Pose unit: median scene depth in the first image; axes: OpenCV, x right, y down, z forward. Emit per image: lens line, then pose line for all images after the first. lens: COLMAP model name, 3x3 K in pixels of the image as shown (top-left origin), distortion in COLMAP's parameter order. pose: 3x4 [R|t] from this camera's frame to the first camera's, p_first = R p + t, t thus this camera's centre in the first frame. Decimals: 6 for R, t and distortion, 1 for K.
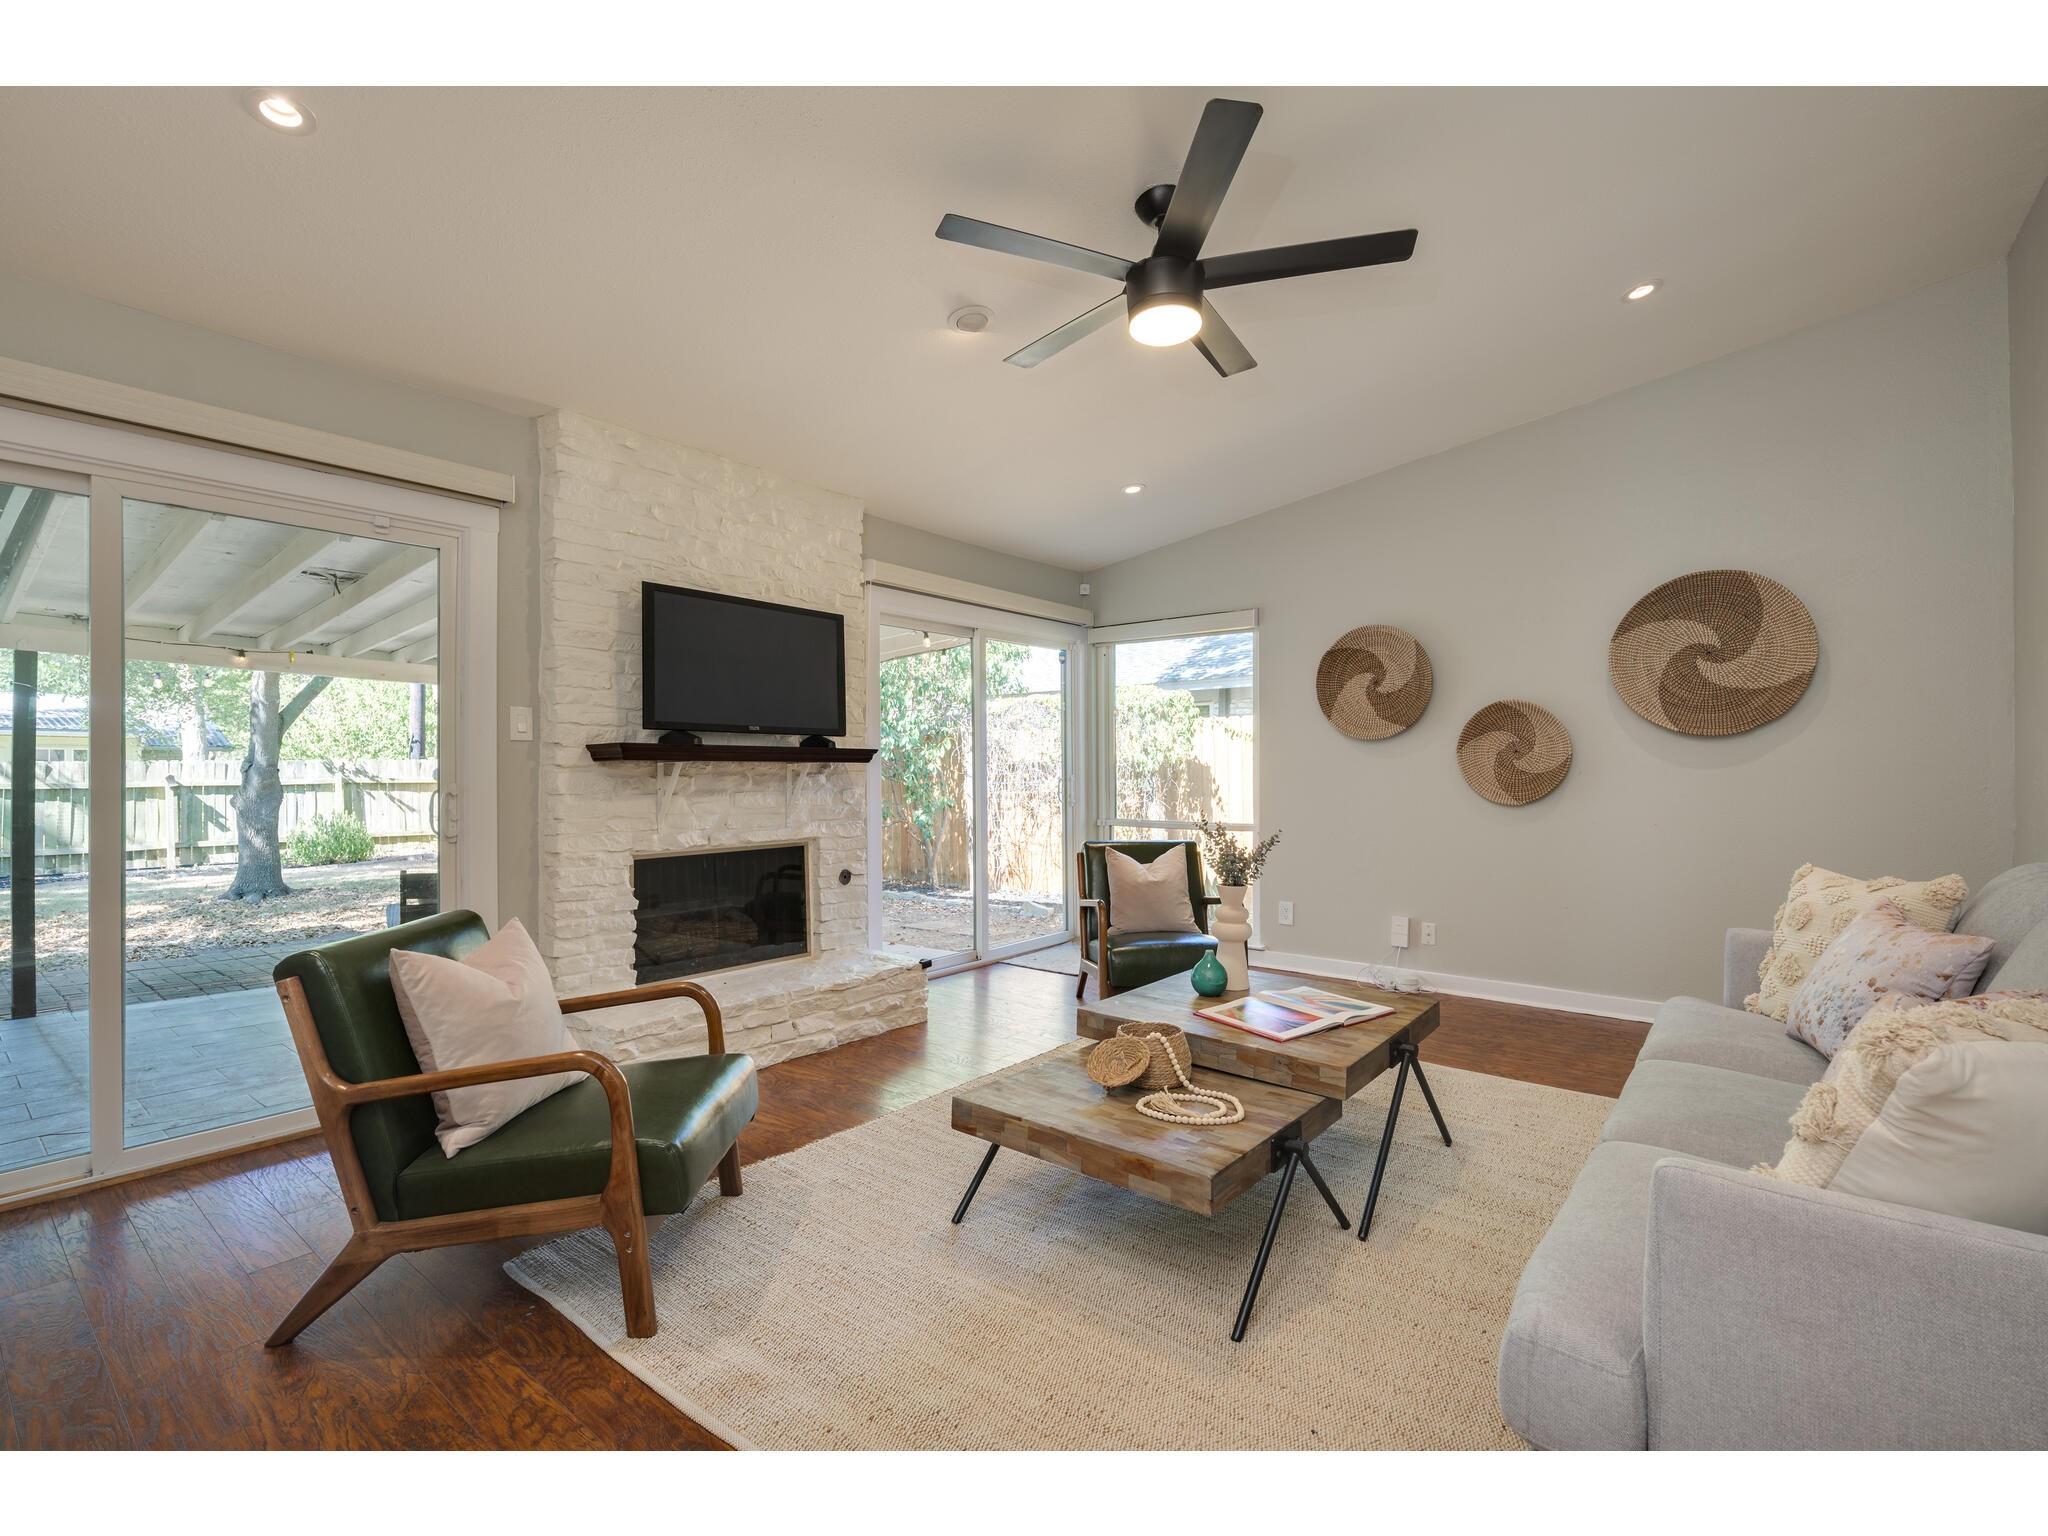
lens RADIAL K [[952.1, 0, 1018.4], [0, 952.1, 759.7], [0, 0, 1]] dist [-0.000179, 0.000038]
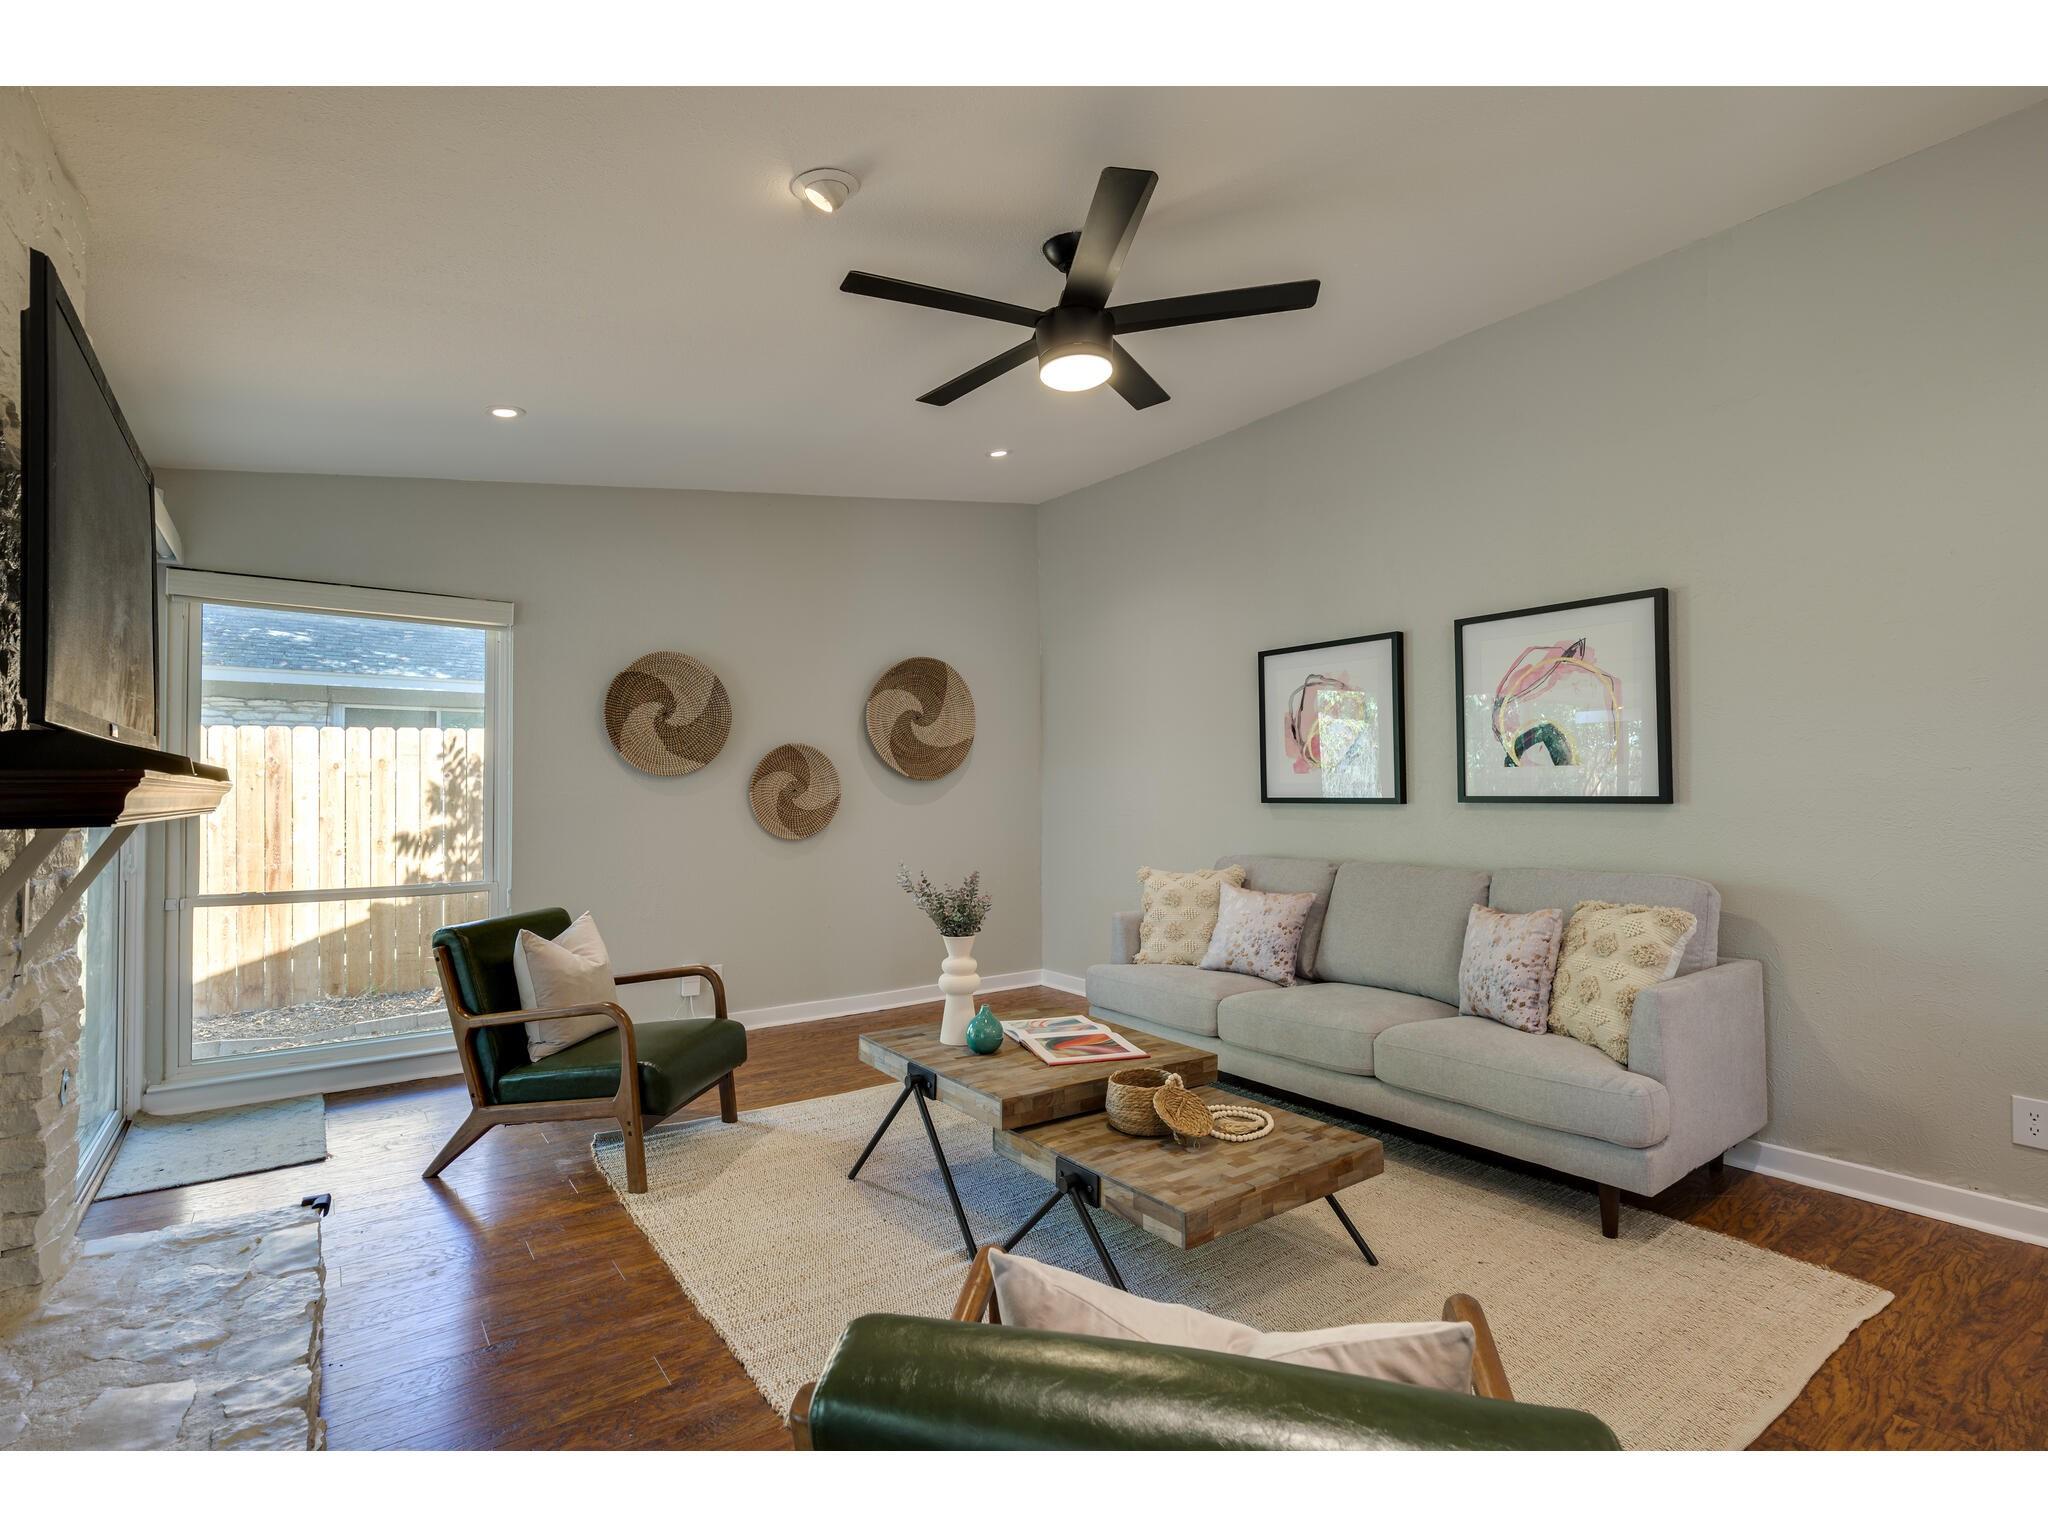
lens RADIAL K [[952.1, 0, 1047.2], [0, 952.1, 765.9], [0, 0, 1]] dist [-0.000179, 0.000038]
pose [[0.235208, 0.029541, 0.971496, -0.493103], [-0.008360, 0.999563, -0.028371, -0.008817], [-0.971909, -0.001449, 0.235352, 0.487608]]
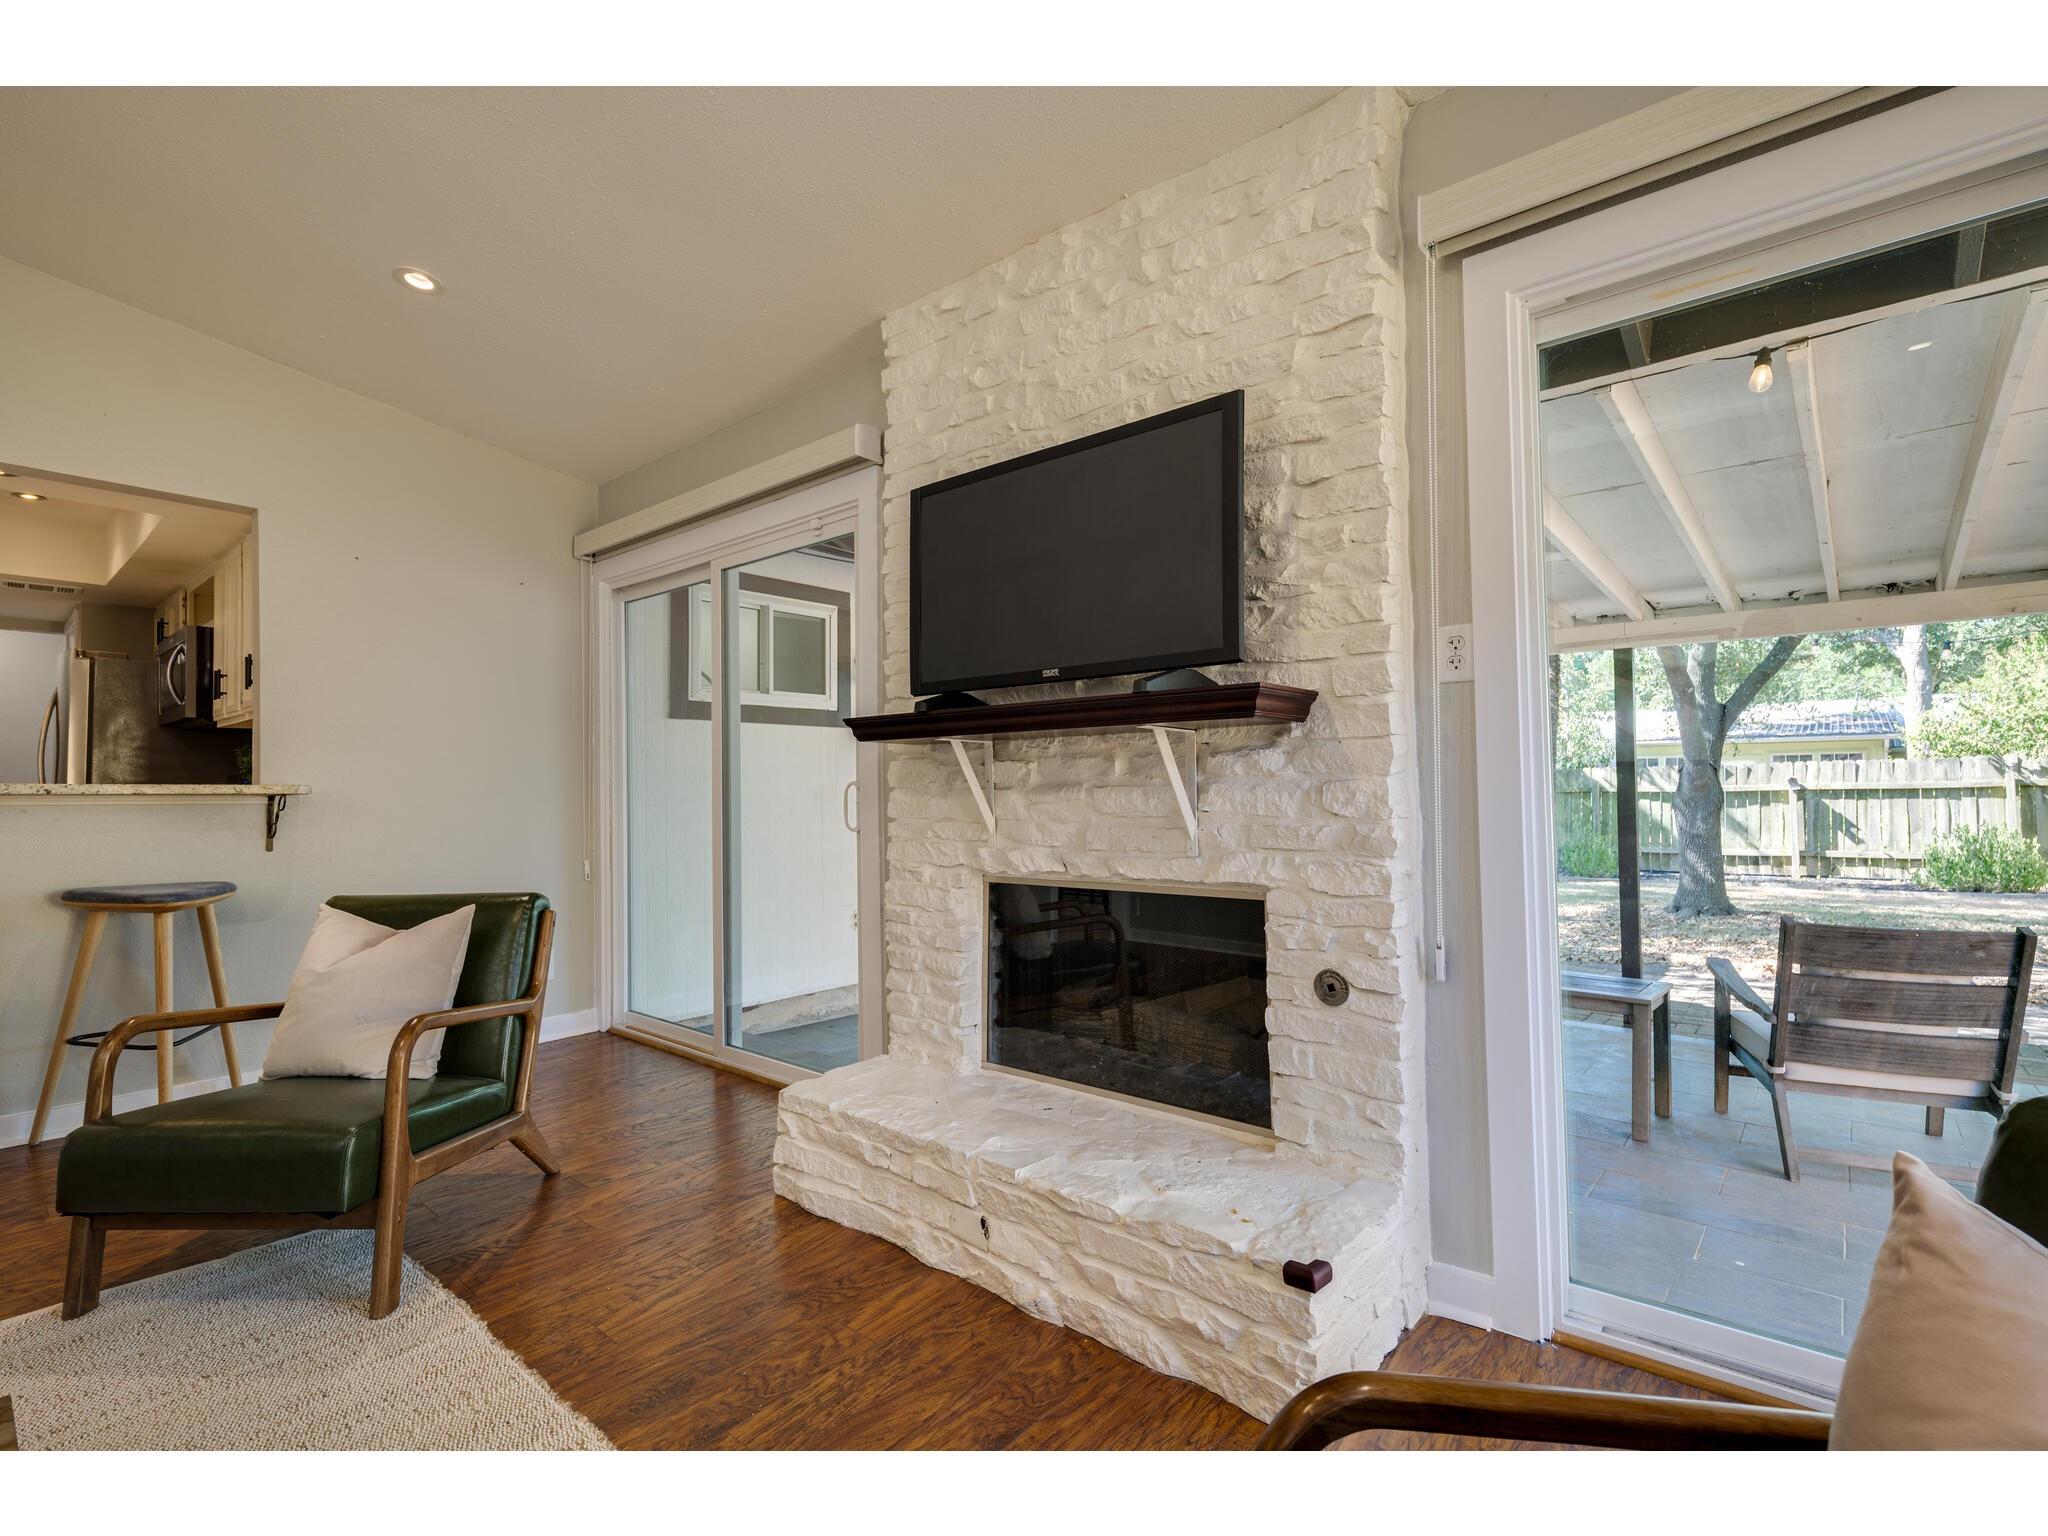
lens RADIAL K [[952.1, 0, 1004.1], [0, 952.1, 768.4], [0, 0, 1]] dist [-0.000179, 0.000038]
pose [[-0.037902, -0.020869, -0.999064, 0.255632], [0.023117, 0.999496, -0.021755, 0.031606], [0.999014, -0.023919, -0.037400, 0.887774]]
